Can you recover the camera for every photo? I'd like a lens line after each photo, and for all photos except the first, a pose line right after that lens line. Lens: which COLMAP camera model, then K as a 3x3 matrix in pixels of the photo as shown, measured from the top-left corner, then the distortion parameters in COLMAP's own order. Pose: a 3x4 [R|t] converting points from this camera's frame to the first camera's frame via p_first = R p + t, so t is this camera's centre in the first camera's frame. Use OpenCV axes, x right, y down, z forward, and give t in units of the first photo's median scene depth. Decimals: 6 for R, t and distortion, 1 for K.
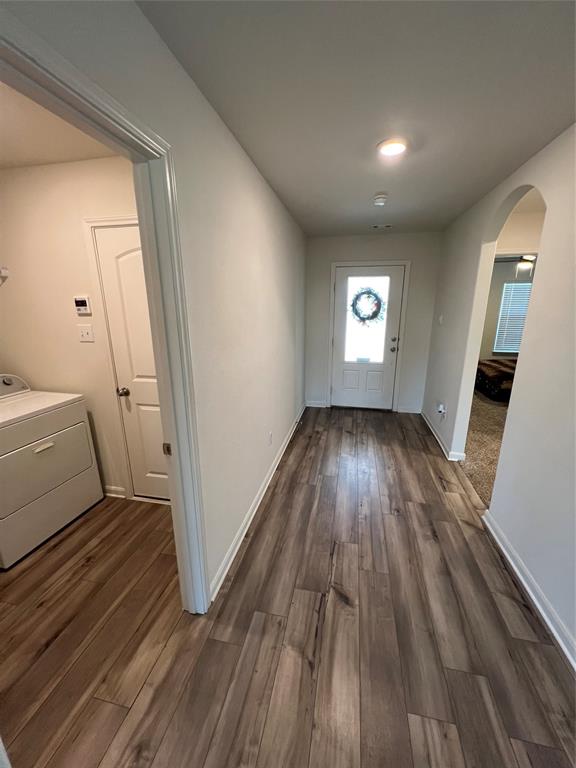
lens RADIAL K [[307.8, 0, 290.4], [0, 307.8, 383.7], [0, 0, 1]] dist [-0.005343, 0.001496]
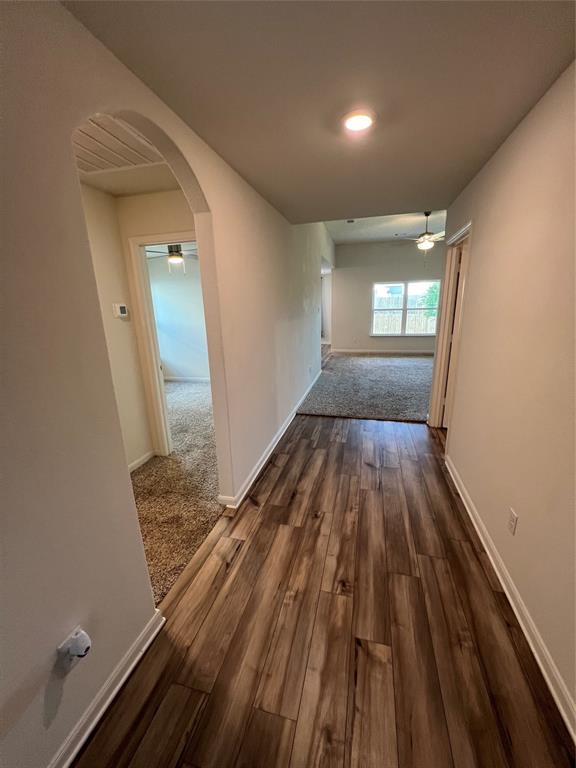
lens RADIAL K [[307.8, 0, 287.1], [0, 307.8, 382.9], [0, 0, 1]] dist [-0.005343, 0.001496]
pose [[-0.997838, 0.021593, 0.062078, 0.404095], [0.049235, 0.871265, 0.488338, -0.450034], [-0.043542, 0.490338, -0.870444, 1.777200]]
